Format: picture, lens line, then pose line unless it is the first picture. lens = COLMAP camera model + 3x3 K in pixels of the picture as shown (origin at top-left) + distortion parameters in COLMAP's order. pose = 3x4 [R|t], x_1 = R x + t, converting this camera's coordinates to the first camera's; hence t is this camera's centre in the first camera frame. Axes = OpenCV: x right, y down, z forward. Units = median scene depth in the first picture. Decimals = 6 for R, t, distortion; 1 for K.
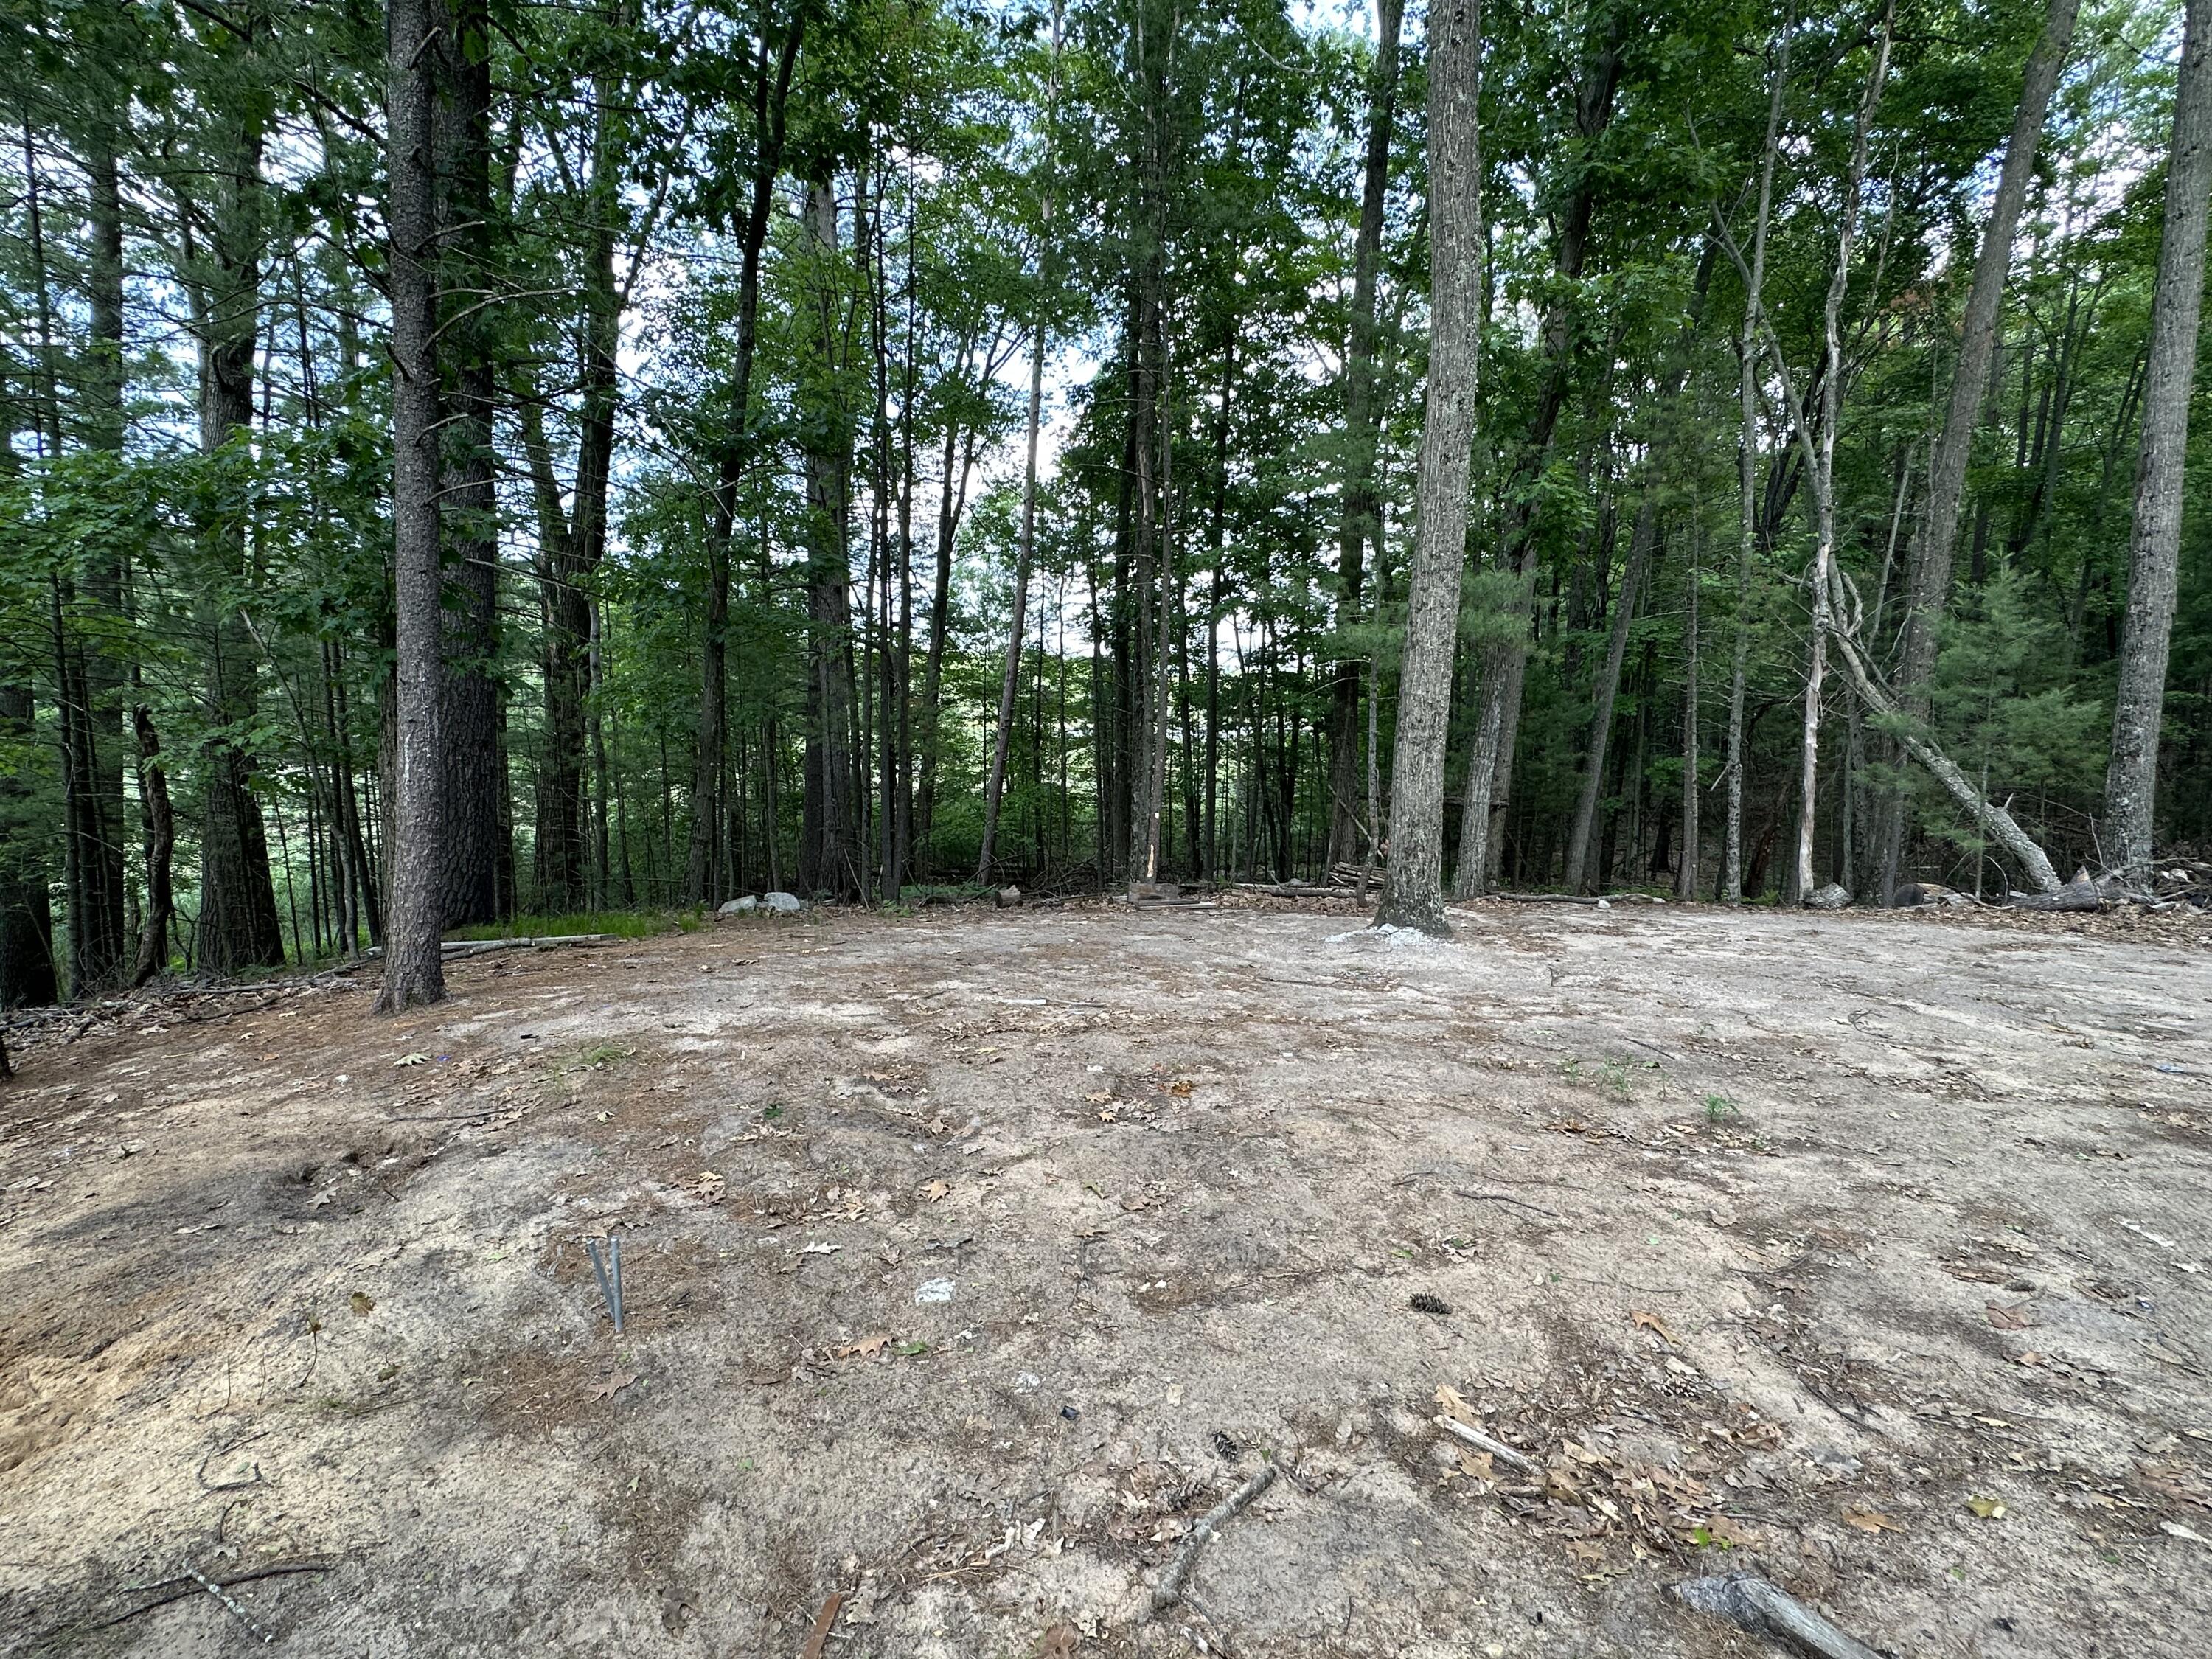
lens RADIAL K [[1028.5, 0, 1107.5], [0, 1028.5, 829.8], [0, 0, 1]] dist [-0.001341, 0.000225]
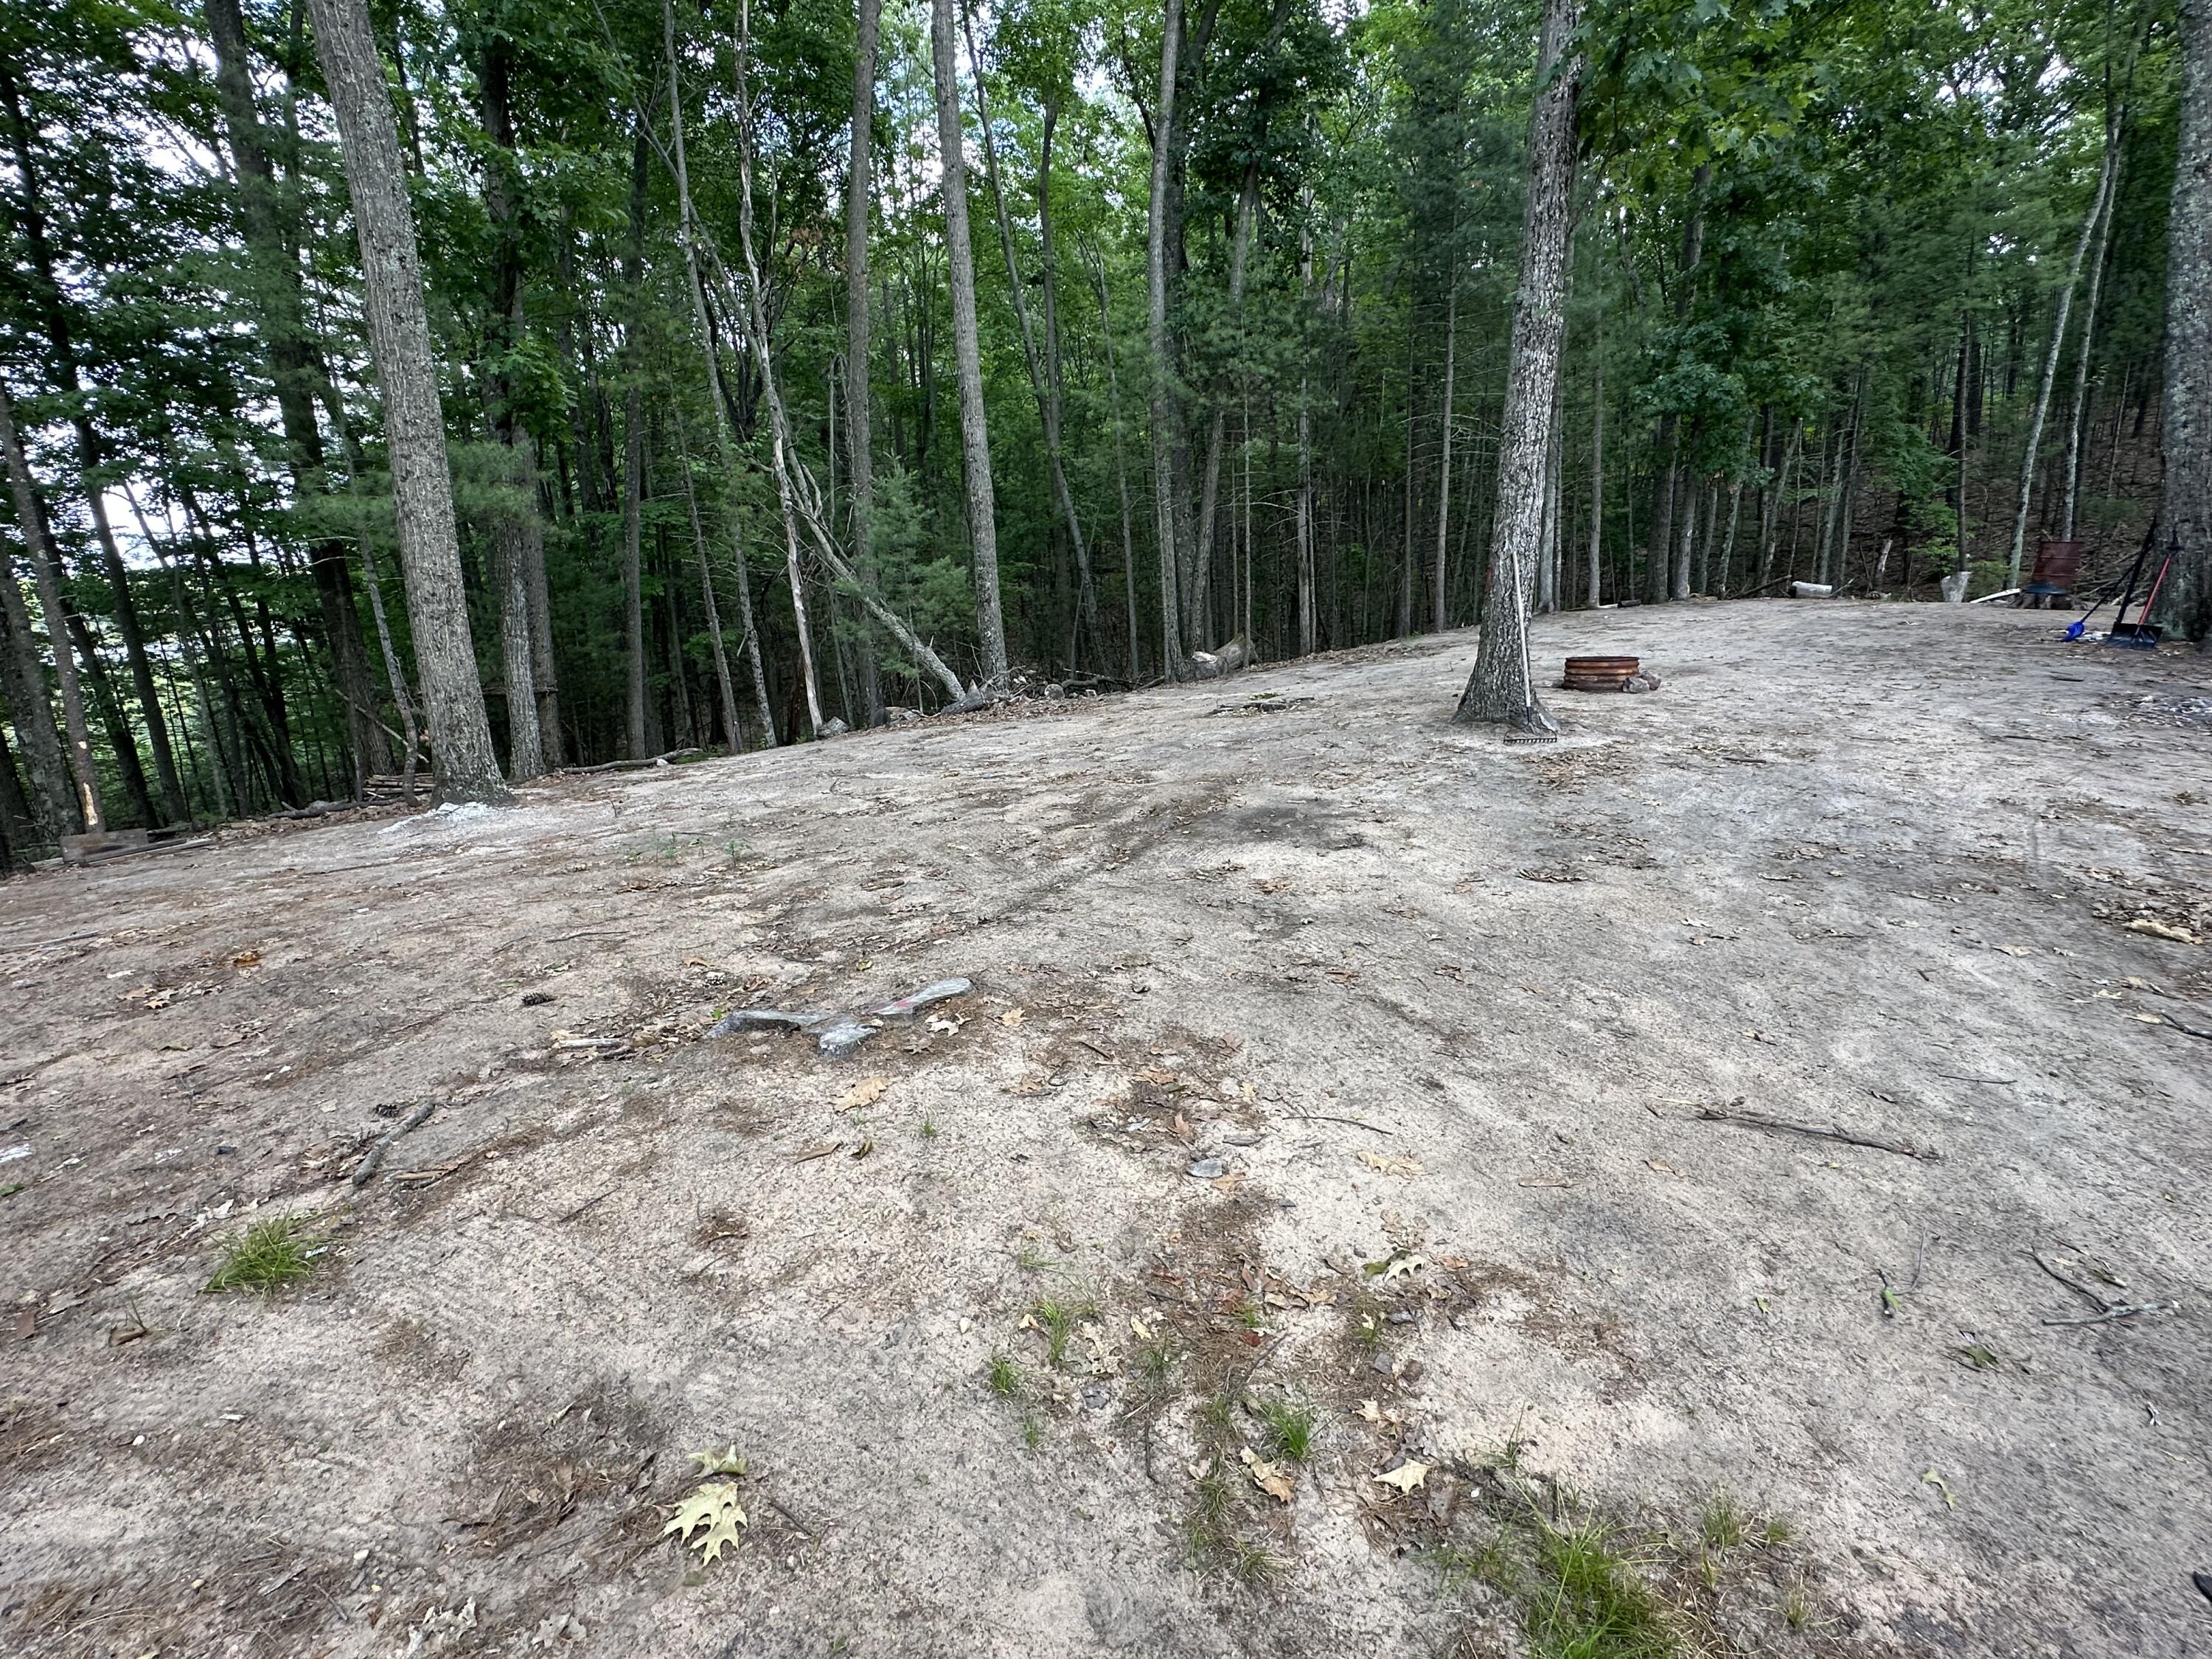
lens RADIAL K [[1028.5, 0, 1107.5], [0, 1028.5, 829.8], [0, 0, 1]] dist [-0.001341, 0.000225]
pose [[0.650362, -0.210554, 0.729860, -0.031870], [0.134268, 0.977553, 0.162367, 0.030223], [-0.747664, -0.007600, 0.664034, -0.104517]]
